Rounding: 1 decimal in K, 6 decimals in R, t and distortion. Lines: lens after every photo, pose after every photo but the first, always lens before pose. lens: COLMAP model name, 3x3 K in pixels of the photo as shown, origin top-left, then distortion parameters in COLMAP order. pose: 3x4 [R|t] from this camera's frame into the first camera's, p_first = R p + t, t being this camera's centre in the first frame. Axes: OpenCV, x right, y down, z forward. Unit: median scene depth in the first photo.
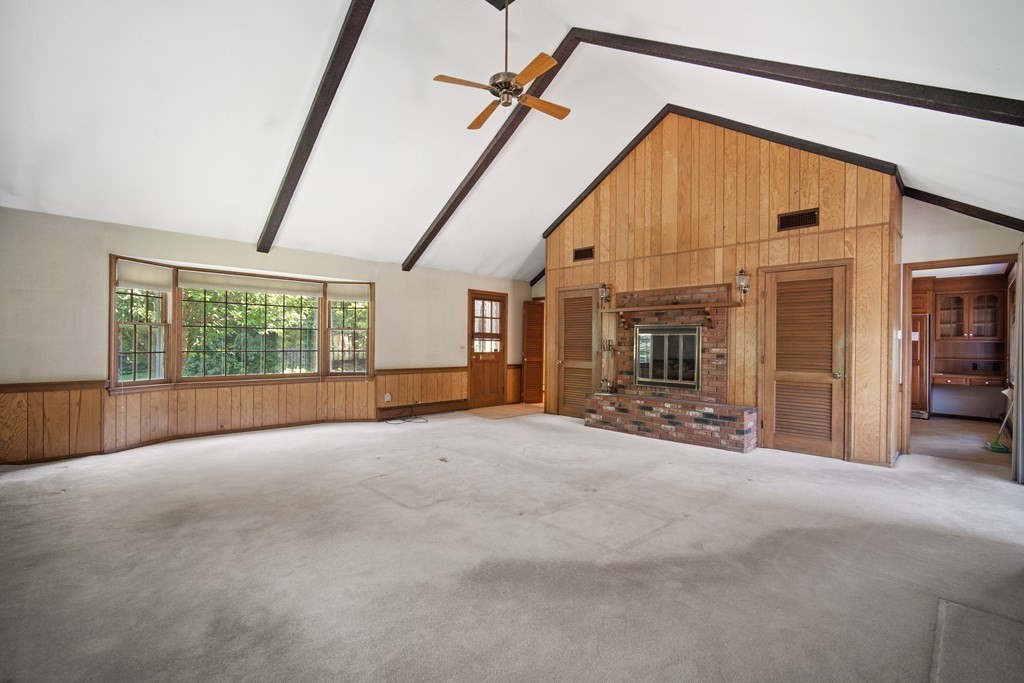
lens RADIAL K [[441.1, 0, 477.7], [0, 441.1, 343.1], [0, 0, 1]] dist [-0.001746, -0.000133]
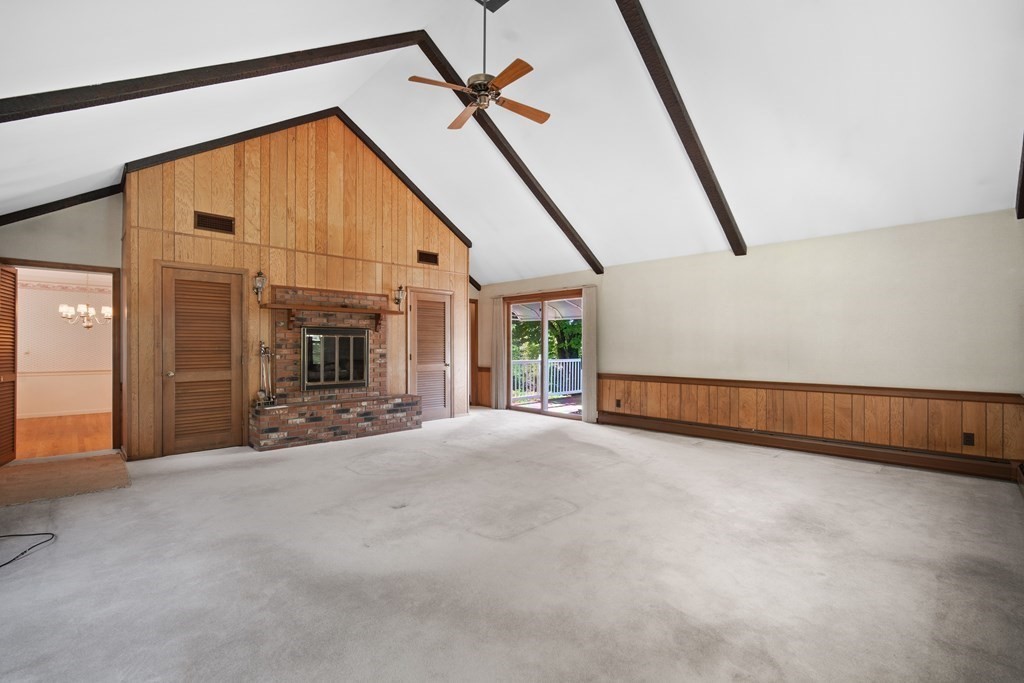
lens RADIAL K [[461.4, 0, 515.5], [0, 461.4, 350.0], [0, 0, 1]] dist [-0.006489, 0.000326]
pose [[-0.036596, -0.014940, 0.999218, -0.660294], [0.004695, 0.999875, 0.015122, -0.002390], [-0.999319, 0.005244, -0.036521, 0.653757]]
